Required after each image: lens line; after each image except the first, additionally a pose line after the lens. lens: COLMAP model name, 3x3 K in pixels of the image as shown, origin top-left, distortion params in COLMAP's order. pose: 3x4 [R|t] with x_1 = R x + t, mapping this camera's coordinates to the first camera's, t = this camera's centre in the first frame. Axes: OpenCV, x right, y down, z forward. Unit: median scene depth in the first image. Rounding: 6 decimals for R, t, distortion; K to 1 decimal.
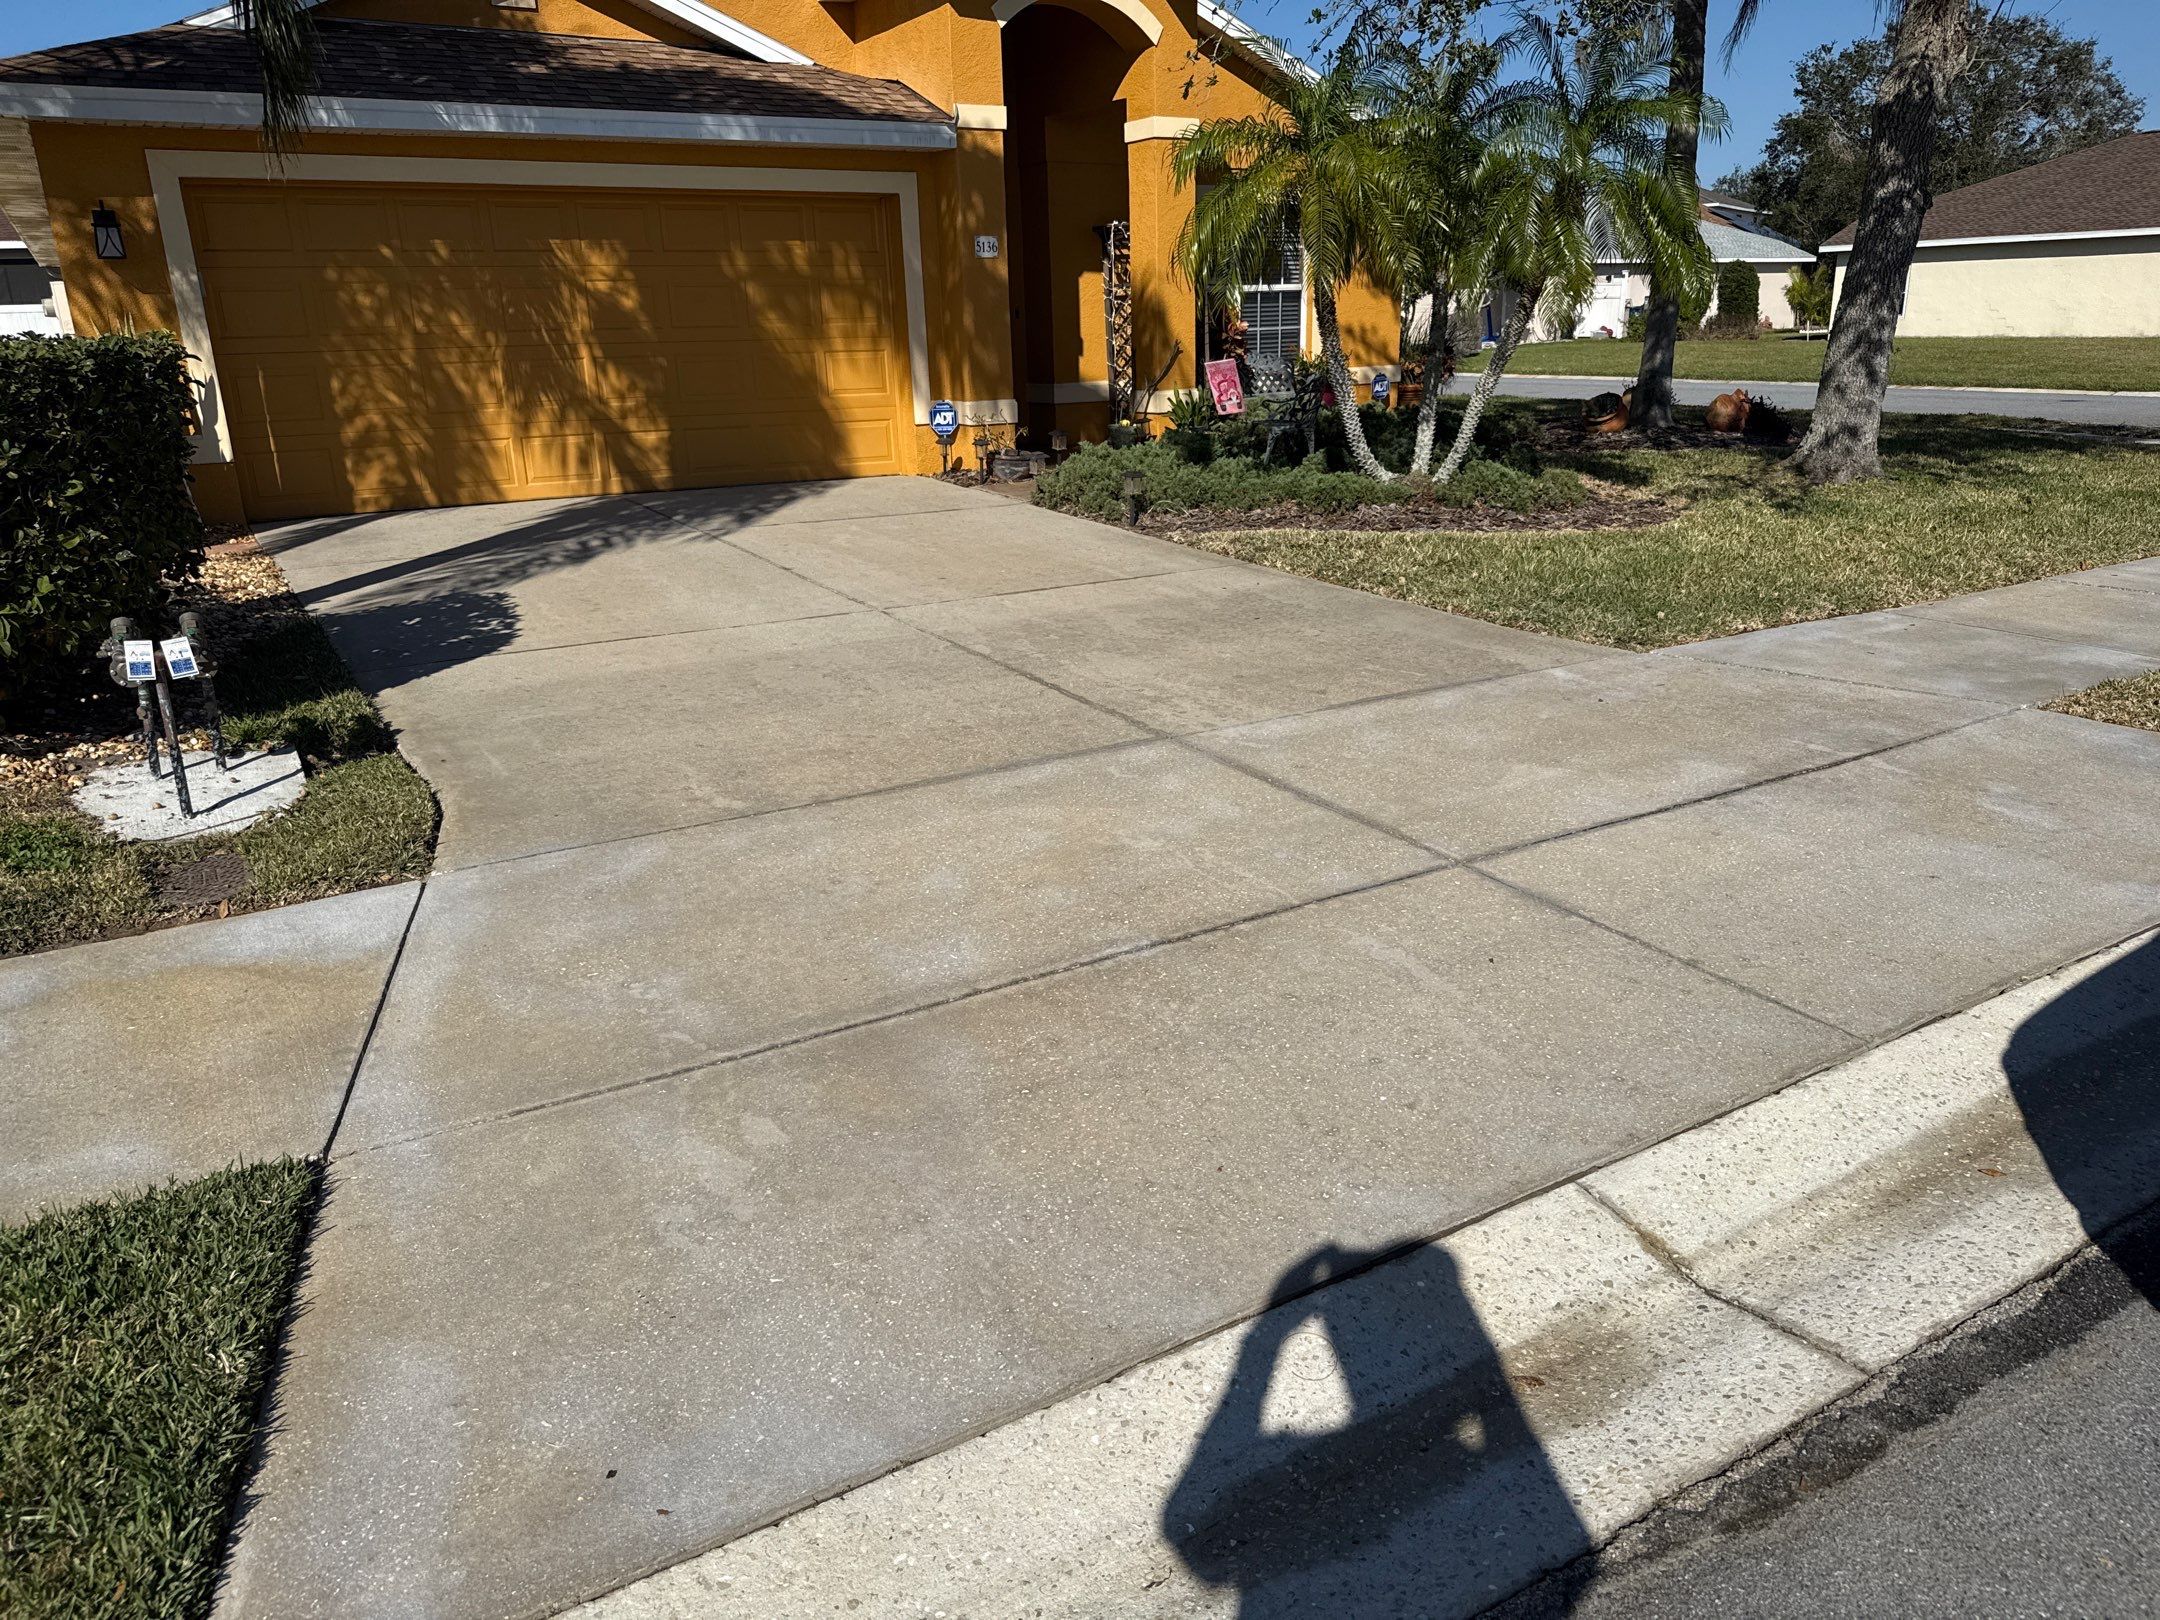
lens RADIAL K [[1518.8, 0, 1067.2], [0, 1518.8, 810.0], [0, 0, 1]] dist [0.027588, -0.035439]
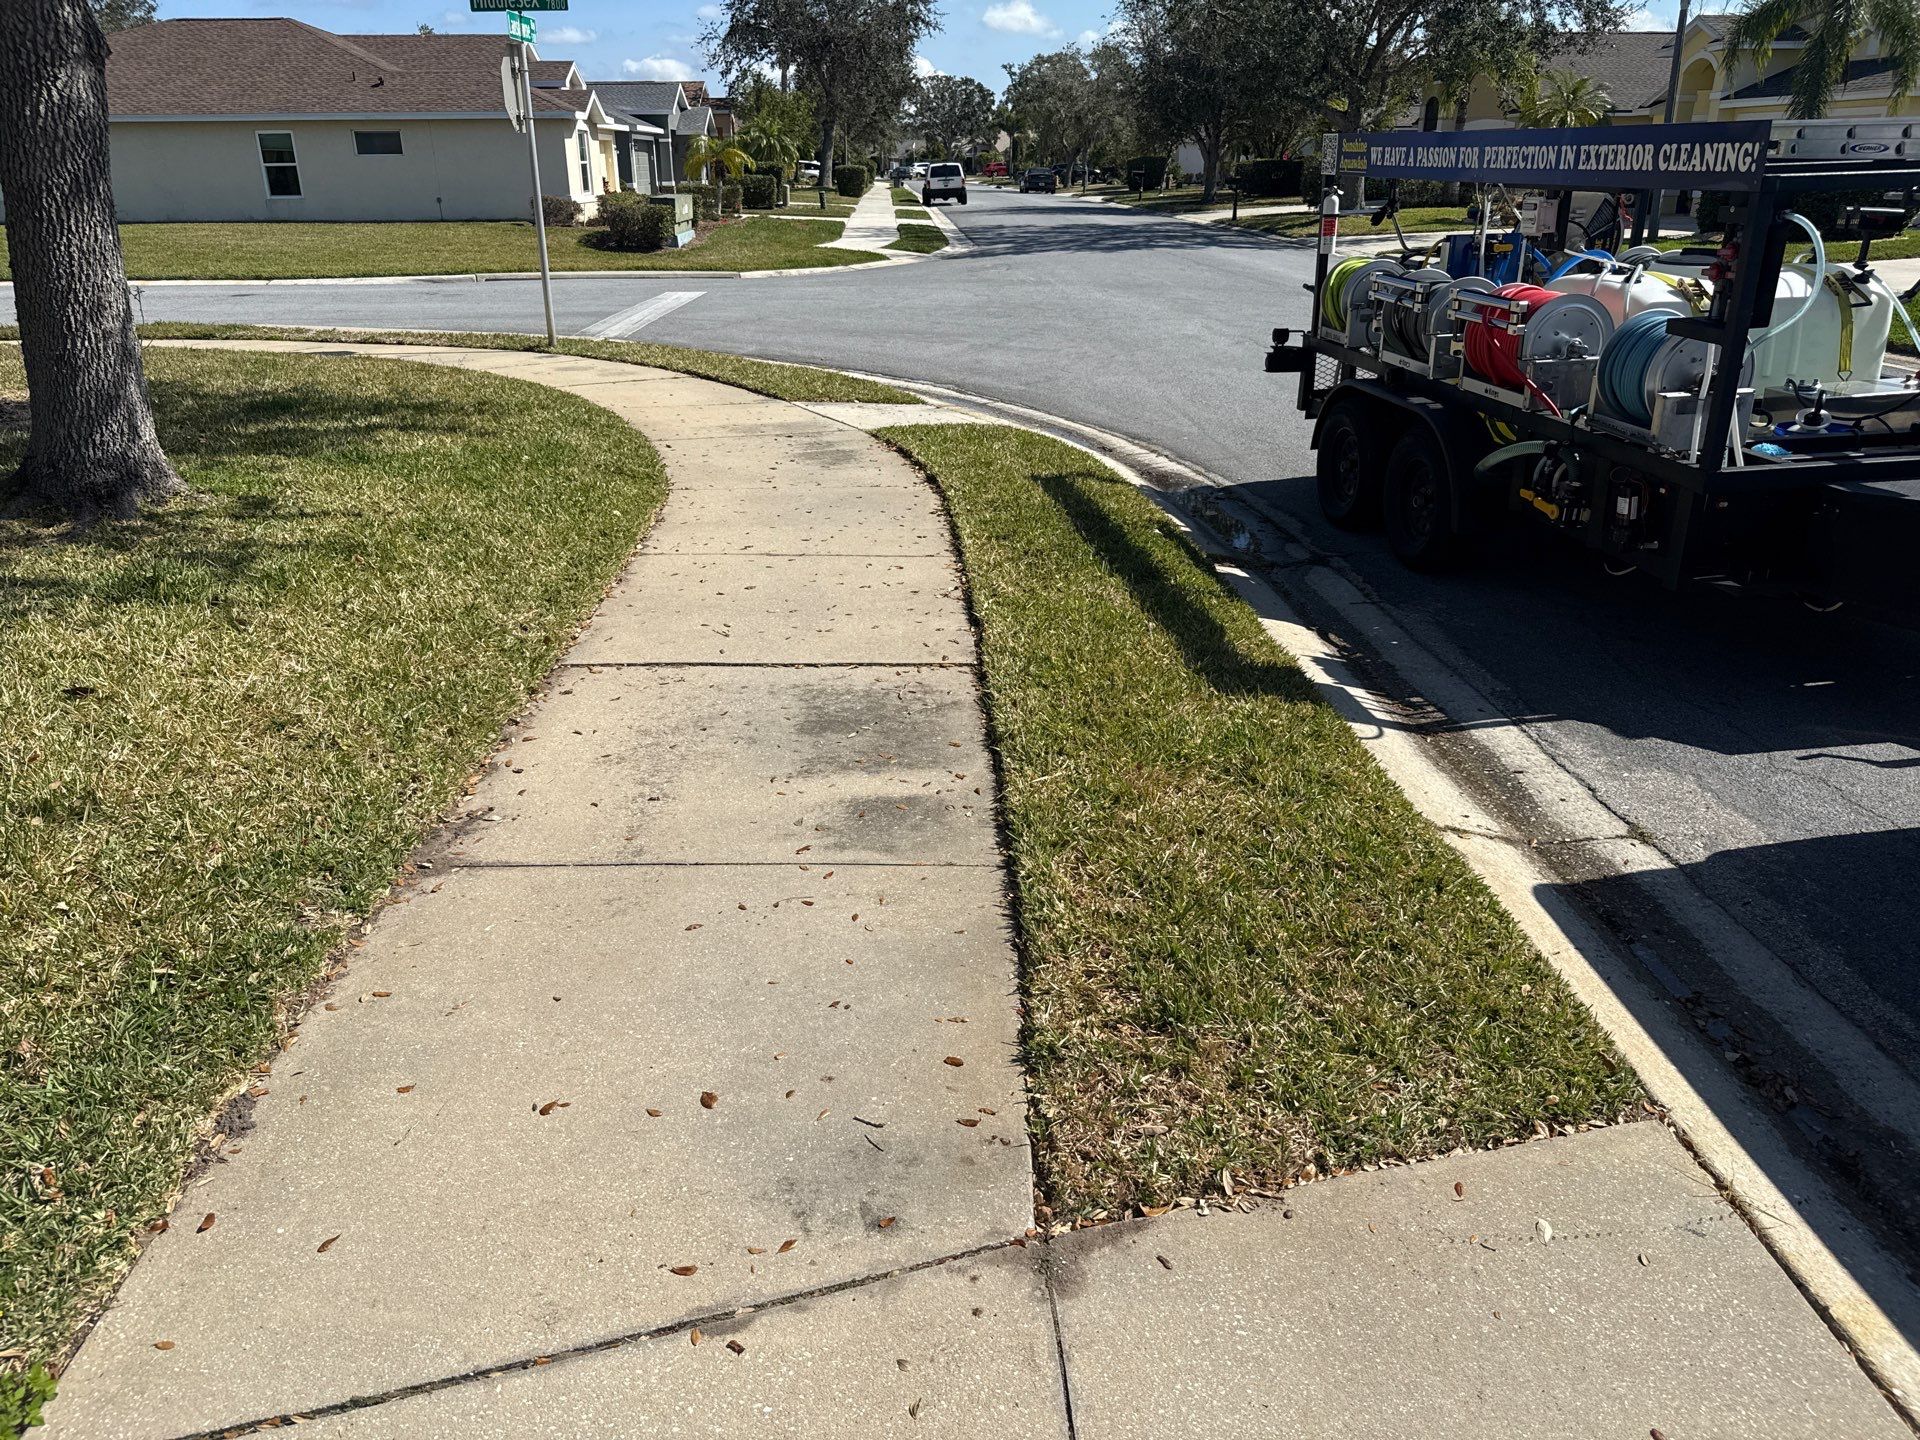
lens RADIAL K [[1350.0, 0, 953.6], [0, 1350.0, 716.7], [0, 0, 1]] dist [0.027588, -0.035439]
pose [[0.477236, -0.310221, 0.822197, 0.196256], [0.264066, 0.943002, 0.202527, -0.162499], [-0.838162, 0.120461, 0.531953, 0.453499]]
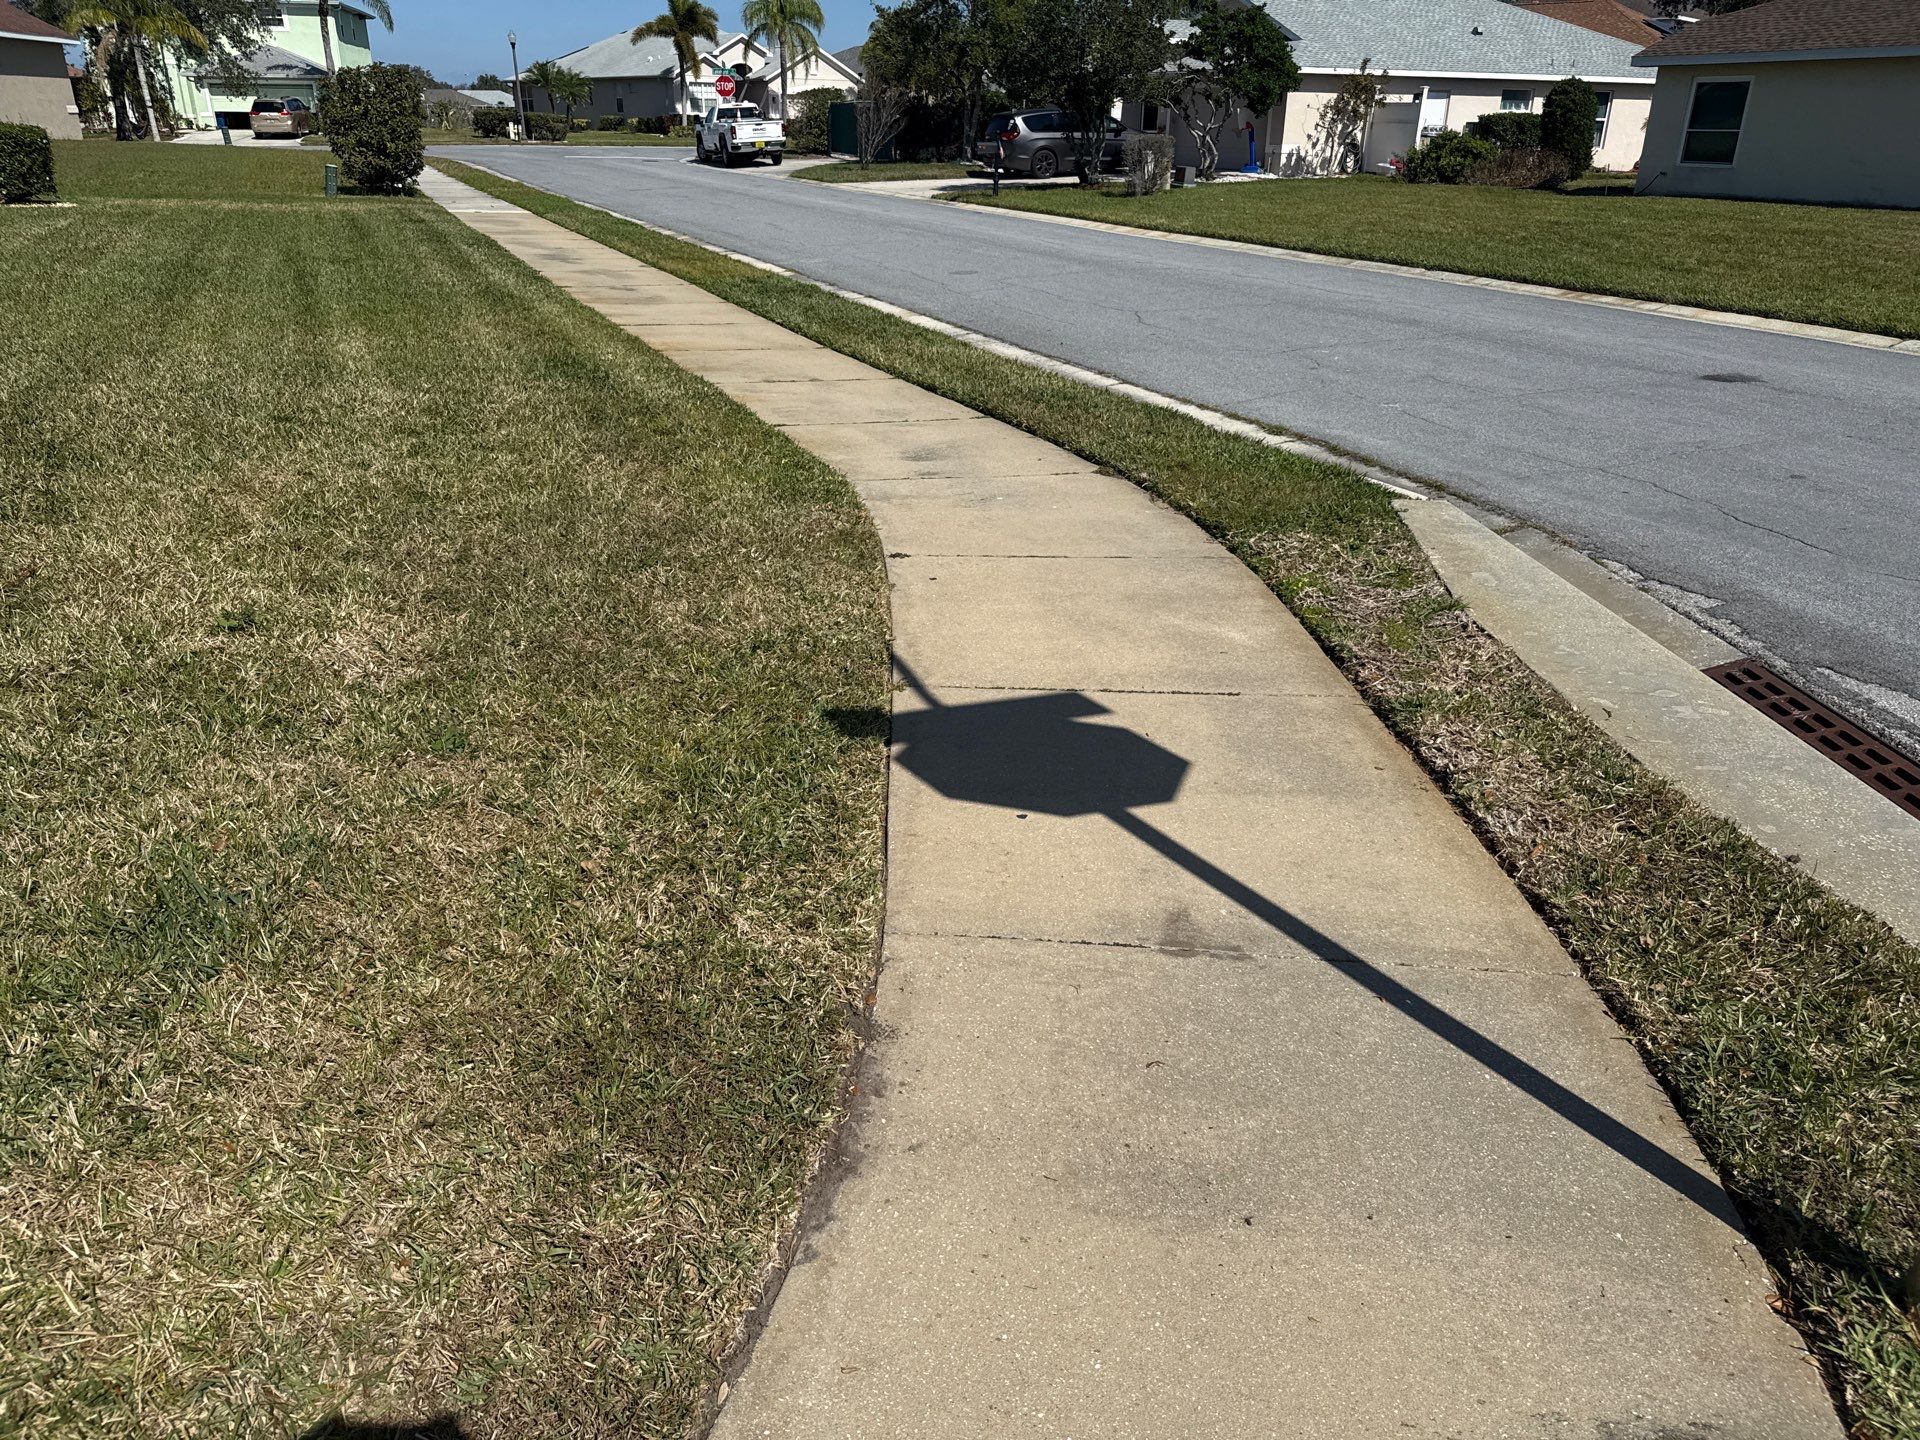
lens RADIAL K [[1350.0, 0, 940.3], [0, 1350.0, 726.2], [0, 0, 1]] dist [0.027588, -0.035439]
pose [[0.990553, 0.087120, -0.105901, 1.040245], [-0.075193, 0.990878, 0.111834, -0.420456], [0.114678, -0.102814, 0.988068, 1.201506]]
